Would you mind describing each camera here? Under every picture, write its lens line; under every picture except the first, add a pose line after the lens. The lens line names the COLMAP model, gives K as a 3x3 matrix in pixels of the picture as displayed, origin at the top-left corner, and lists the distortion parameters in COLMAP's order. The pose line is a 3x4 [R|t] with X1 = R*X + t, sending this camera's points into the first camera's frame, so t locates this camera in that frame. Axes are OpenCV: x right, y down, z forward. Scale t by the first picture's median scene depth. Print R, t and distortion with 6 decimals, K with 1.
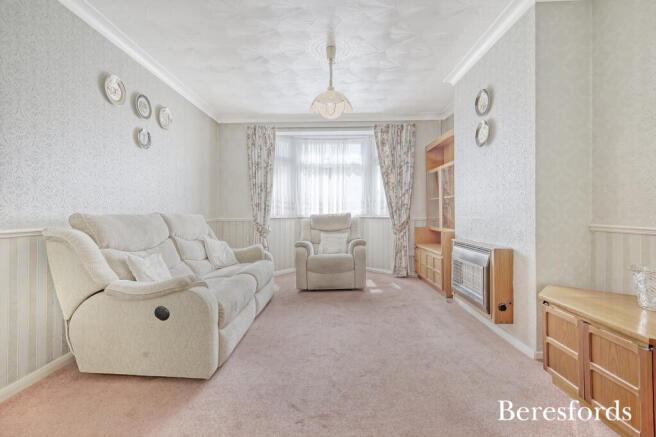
lens RADIAL K [[285.8, 0, 334.5], [0, 285.8, 209.4], [0, 0, 1]] dist [0.000627, 0.000167]
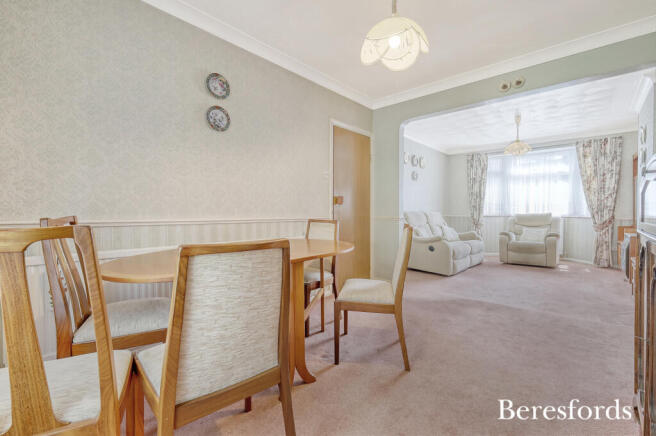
lens RADIAL K [[285.8, 0, 334.5], [0, 285.8, 208.9], [0, 0, 1]] dist [0.000627, 0.000167]
pose [[0.741001, 0.006917, -0.671469, 0.201695], [-0.006733, 0.999973, 0.002871, -0.003096], [0.671470, 0.002394, 0.741027, -0.623332]]
